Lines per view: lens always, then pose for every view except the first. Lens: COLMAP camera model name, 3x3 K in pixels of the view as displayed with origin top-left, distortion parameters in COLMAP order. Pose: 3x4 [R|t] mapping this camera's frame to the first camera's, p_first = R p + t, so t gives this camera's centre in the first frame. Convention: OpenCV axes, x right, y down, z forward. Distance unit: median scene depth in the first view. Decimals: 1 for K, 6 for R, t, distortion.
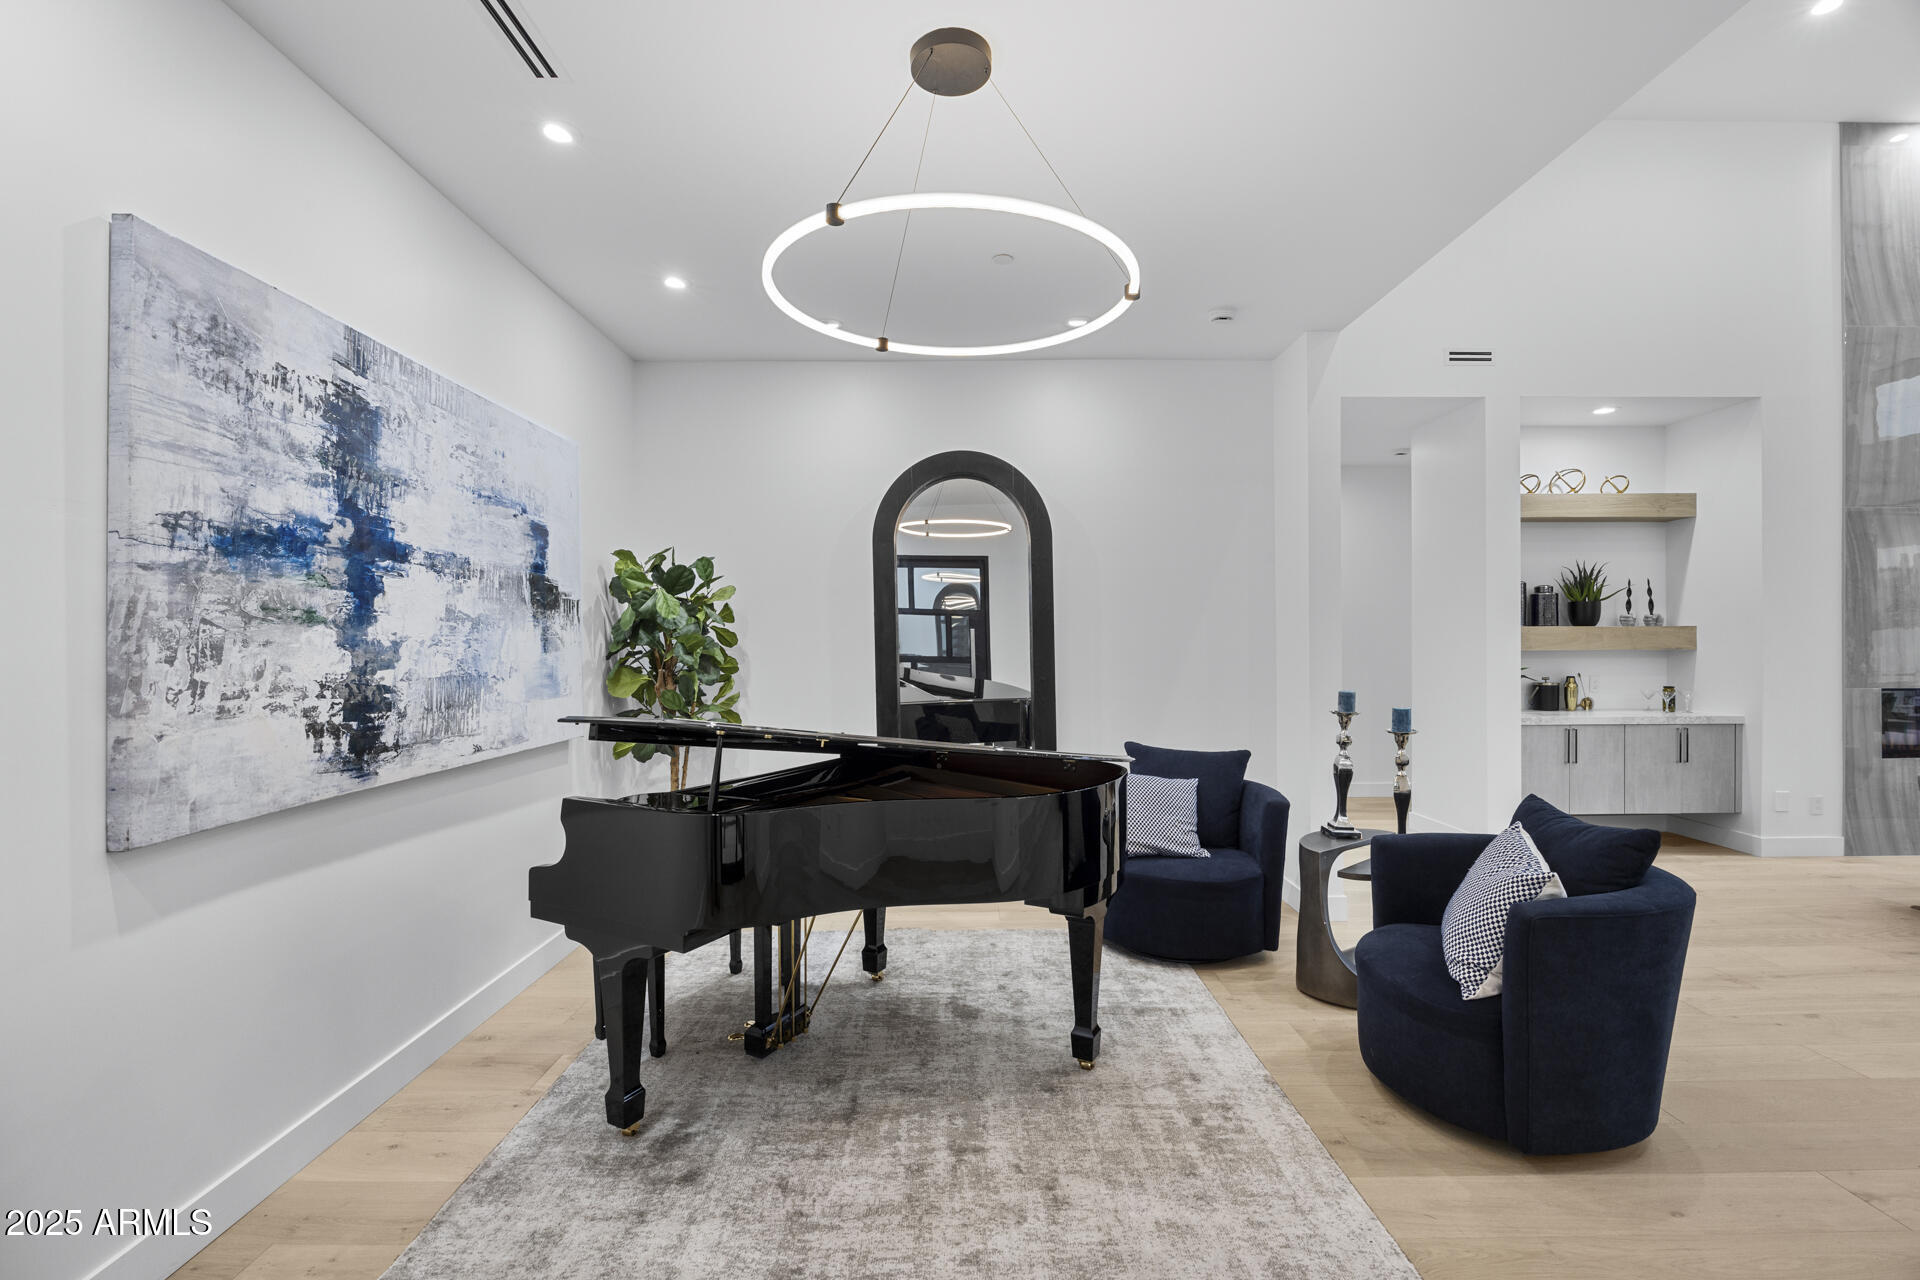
lens RADIAL K [[863.6, 0, 968.8], [0, 863.6, 649.0], [0, 0, 1]] dist [-0.008163, 0.000085]
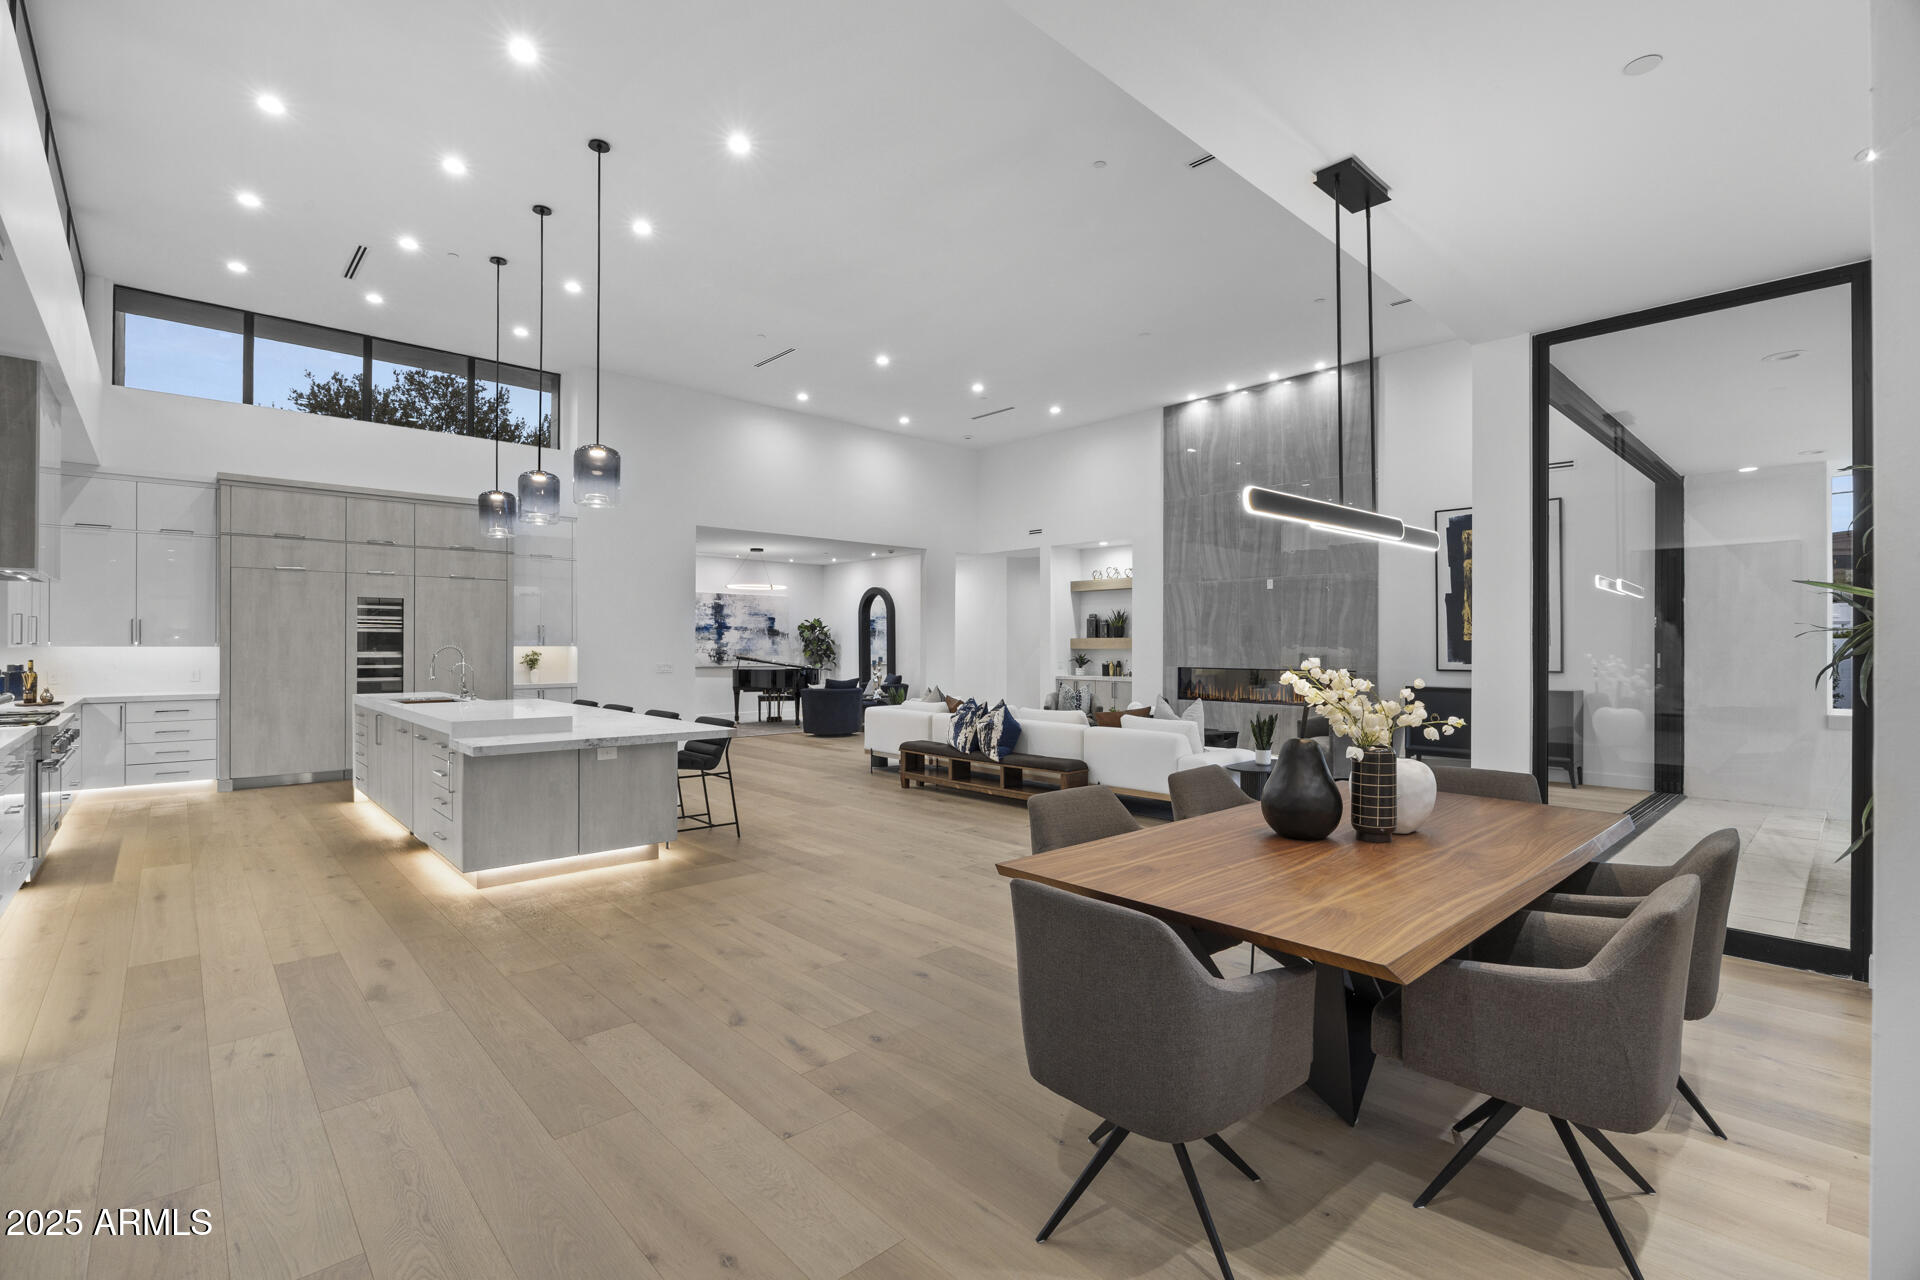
lens RADIAL K [[863.6, 0, 968.8], [0, 863.6, 649.0], [0, 0, 1]] dist [-0.008163, 0.000085]
pose [[0.675033, 0.006826, -0.737756, 4.939409], [-0.012134, 0.999925, -0.001851, 0.025706], [0.737688, 0.010202, 0.675065, -1.822221]]
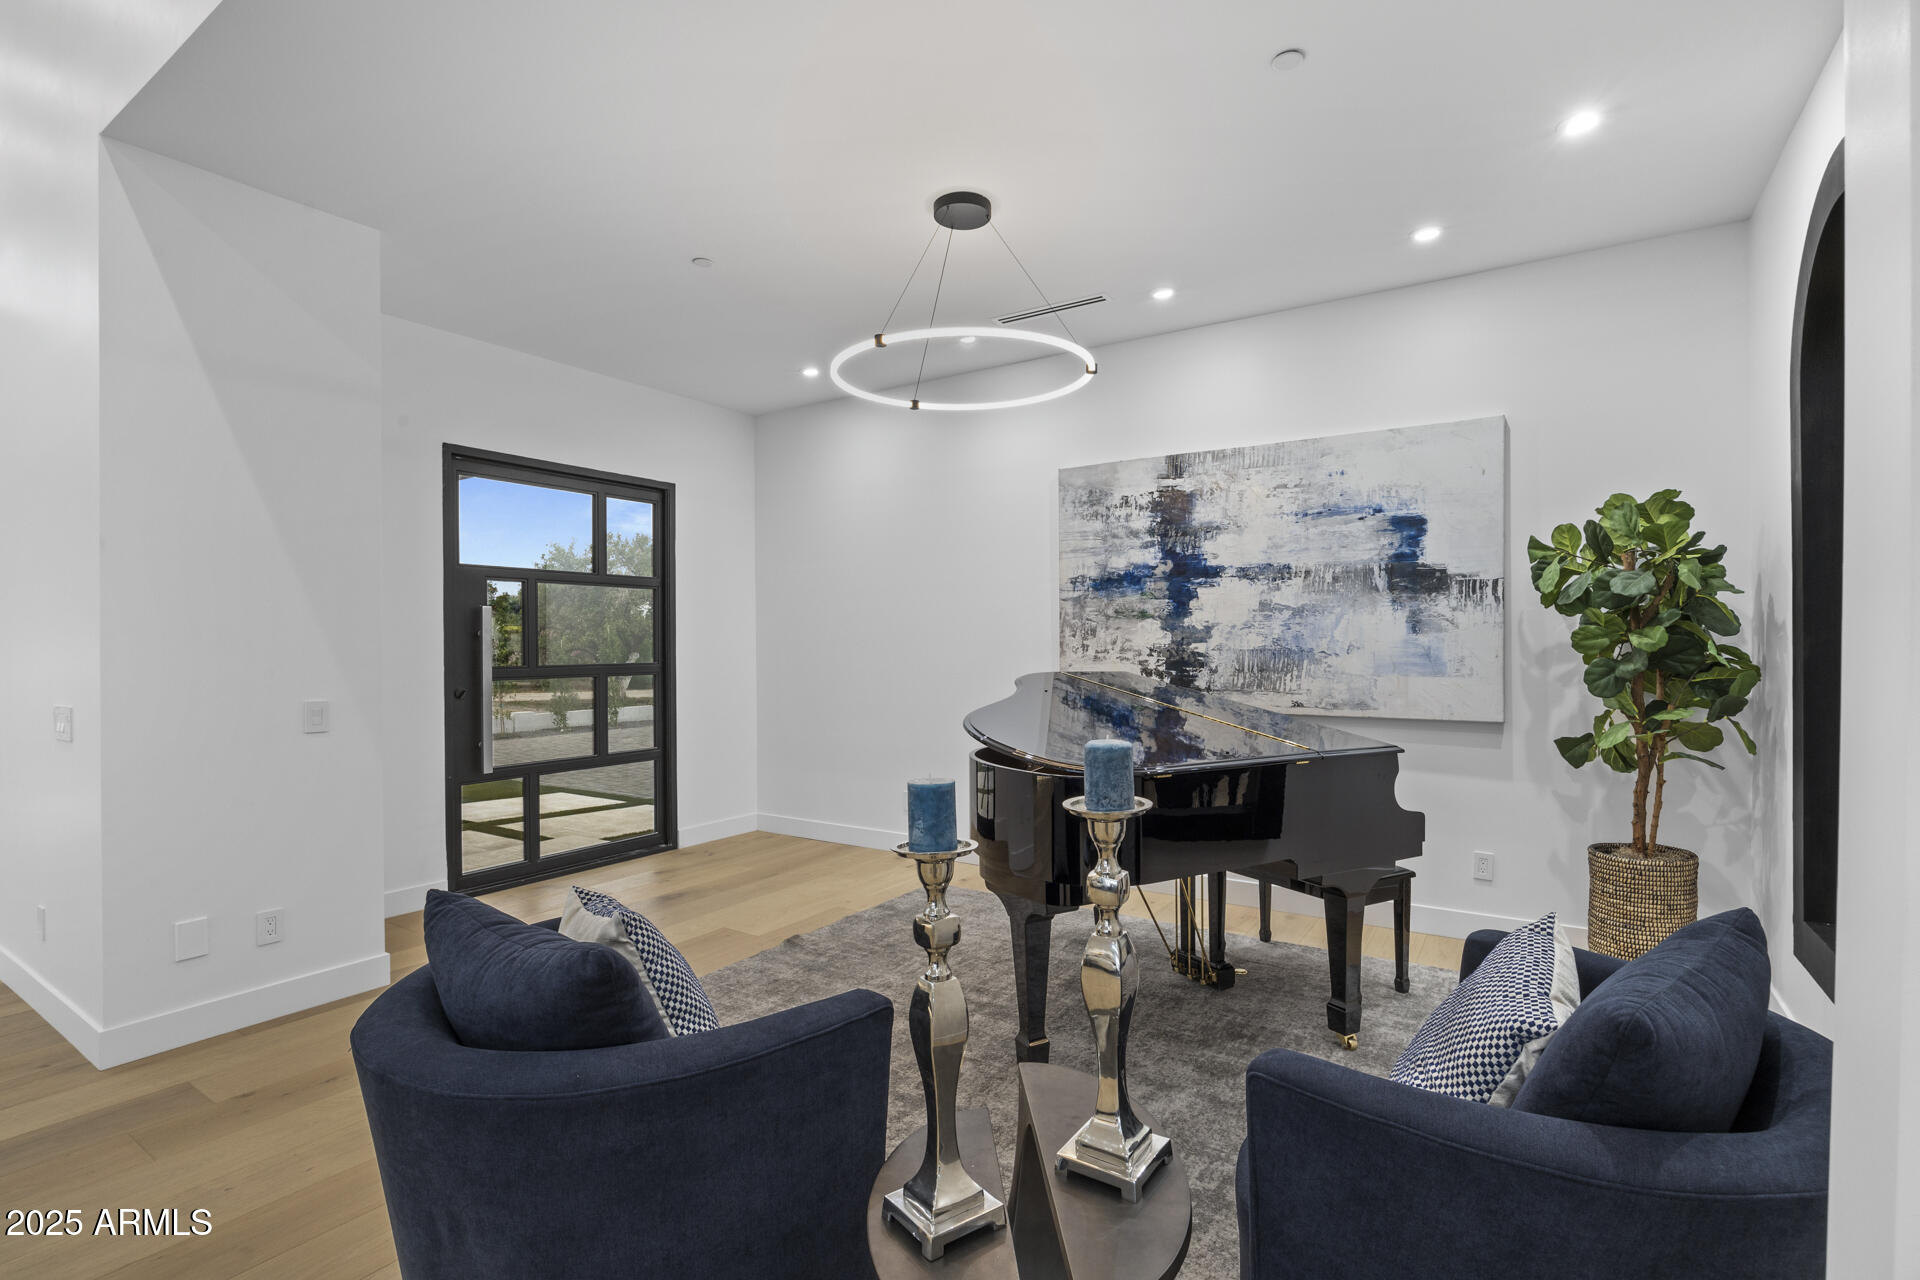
lens RADIAL K [[878.8, 0, 960.0], [0, 878.8, 640.0], [0, 0, 1]] dist [-0.011574, -0.000215]
pose [[-0.558109, 0.010561, -0.829701, 1.021441], [0.003213, 0.999939, 0.010567, -0.001522], [0.829762, 0.003231, -0.558109, 1.572047]]
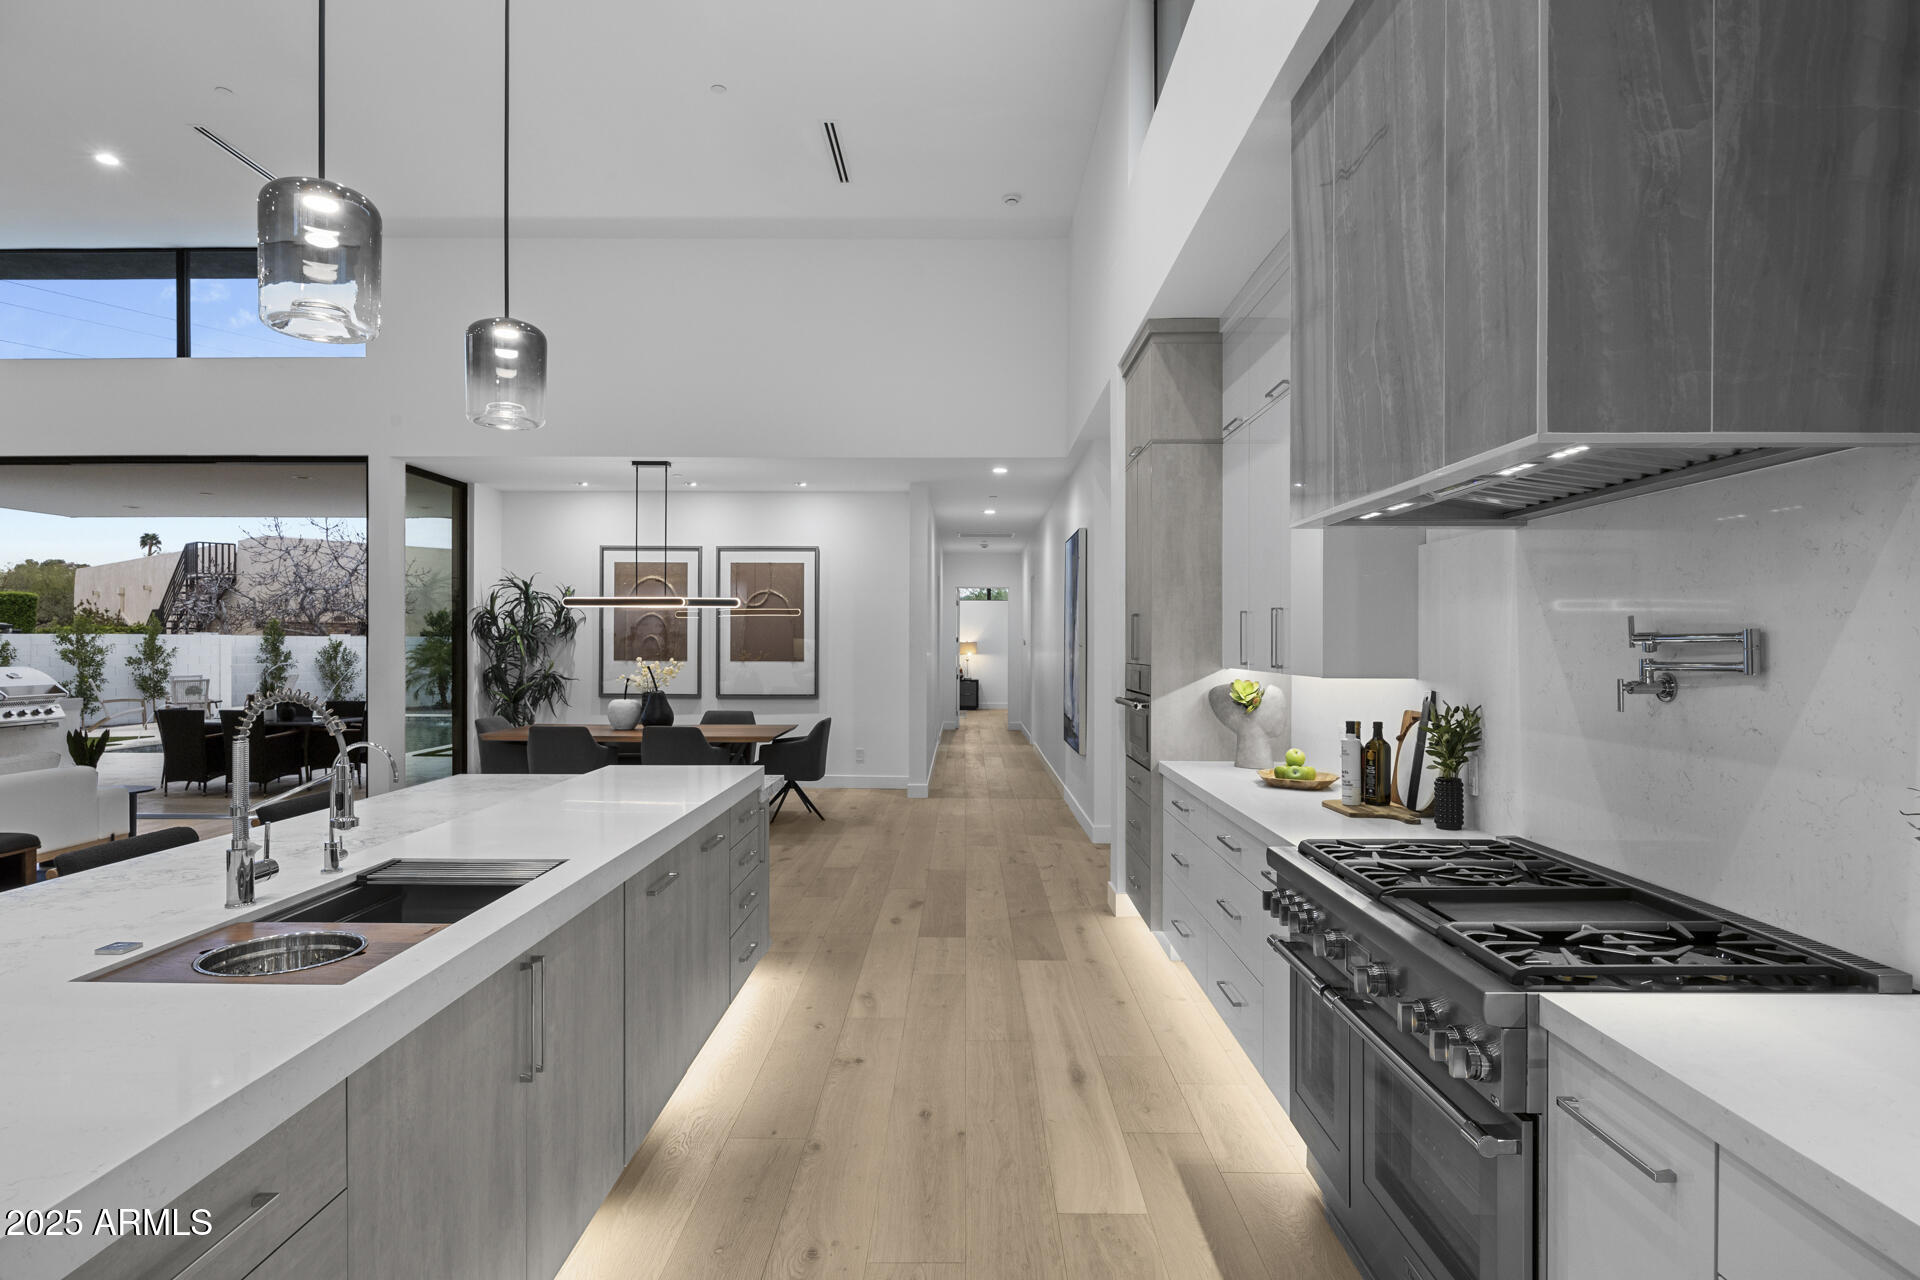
lens RADIAL K [[1041.8, 0, 960.0], [0, 1041.8, 640.0], [0, 0, 1]] dist [-0.003518, -0.000932]
pose [[0.014344, 0.005052, 0.999884, 1.049298], [0.008600, 0.999950, -0.005176, 0.002569], [-0.999860, 0.008673, 0.014300, -1.728097]]
